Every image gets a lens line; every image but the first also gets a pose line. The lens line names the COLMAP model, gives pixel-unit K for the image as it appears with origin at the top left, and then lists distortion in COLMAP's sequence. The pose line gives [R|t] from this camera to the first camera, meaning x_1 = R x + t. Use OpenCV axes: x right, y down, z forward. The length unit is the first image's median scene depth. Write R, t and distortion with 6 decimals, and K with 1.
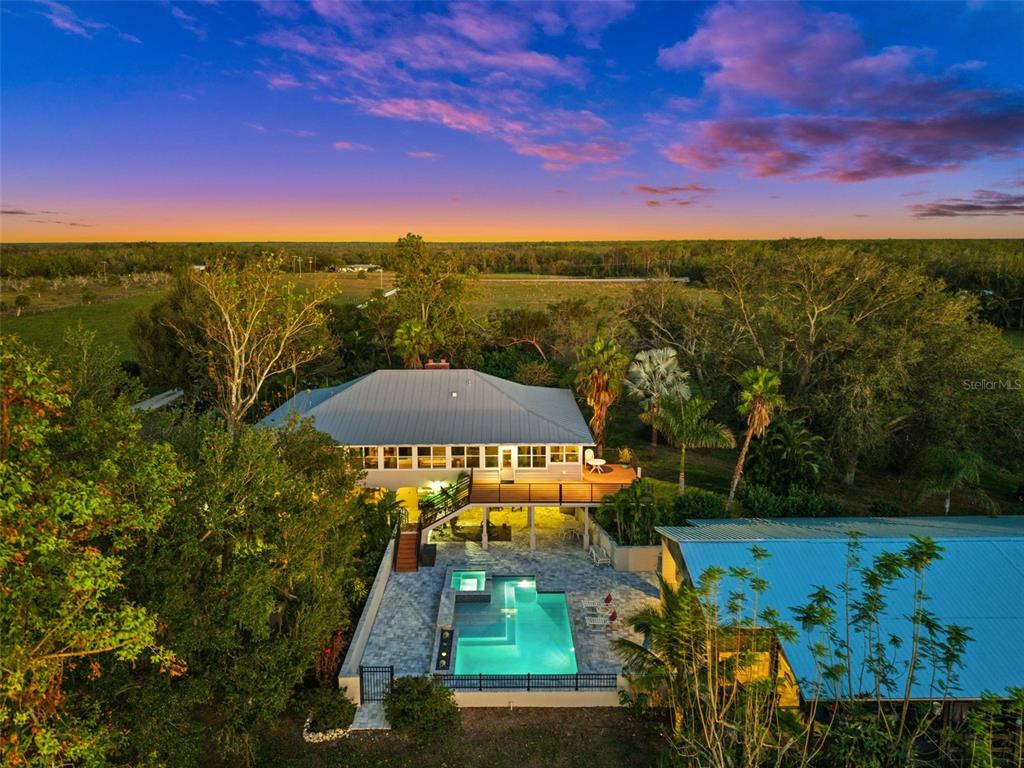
lens RADIAL K [[720.8, 0, 509.9], [0, 720.8, 351.3], [0, 0, 1]] dist [0.061333, 0.000056]
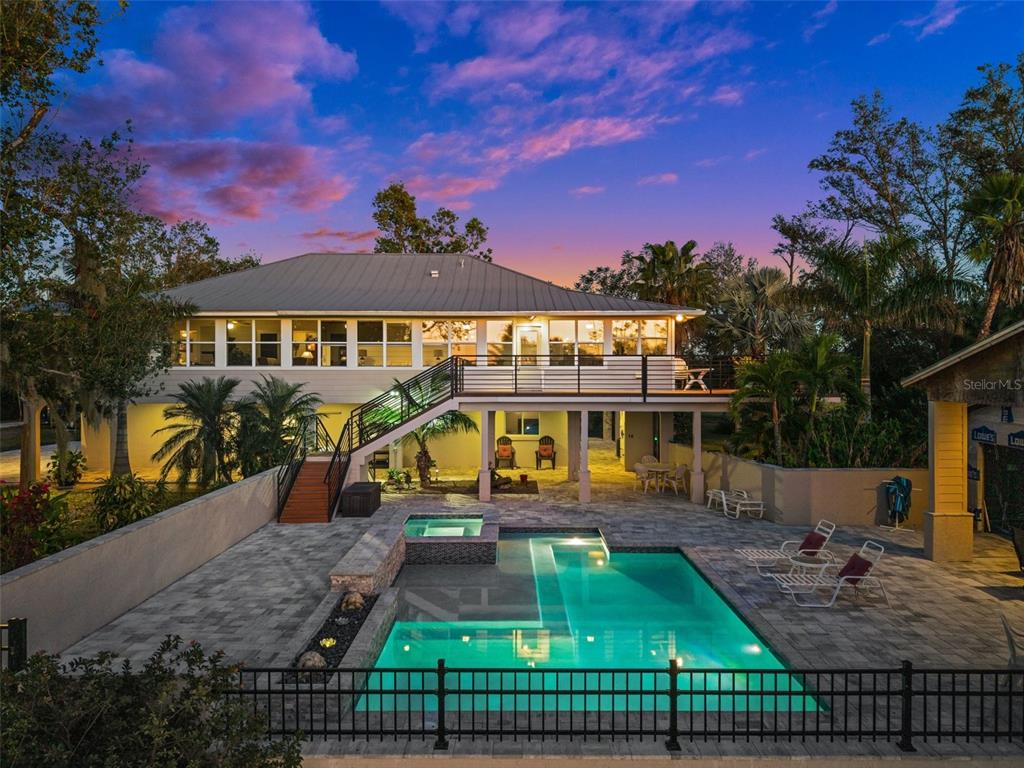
lens RADIAL K [[725.6, 0, 512.0], [0, 725.6, 384.0], [0, 0, 1]] dist [0.006700, 0.001563]
pose [[0.999951, 0.004156, -0.008999, -0.011516], [-0.005235, 0.992346, -0.123379, 0.239444], [0.008417, 0.123421, 0.992319, 0.484052]]
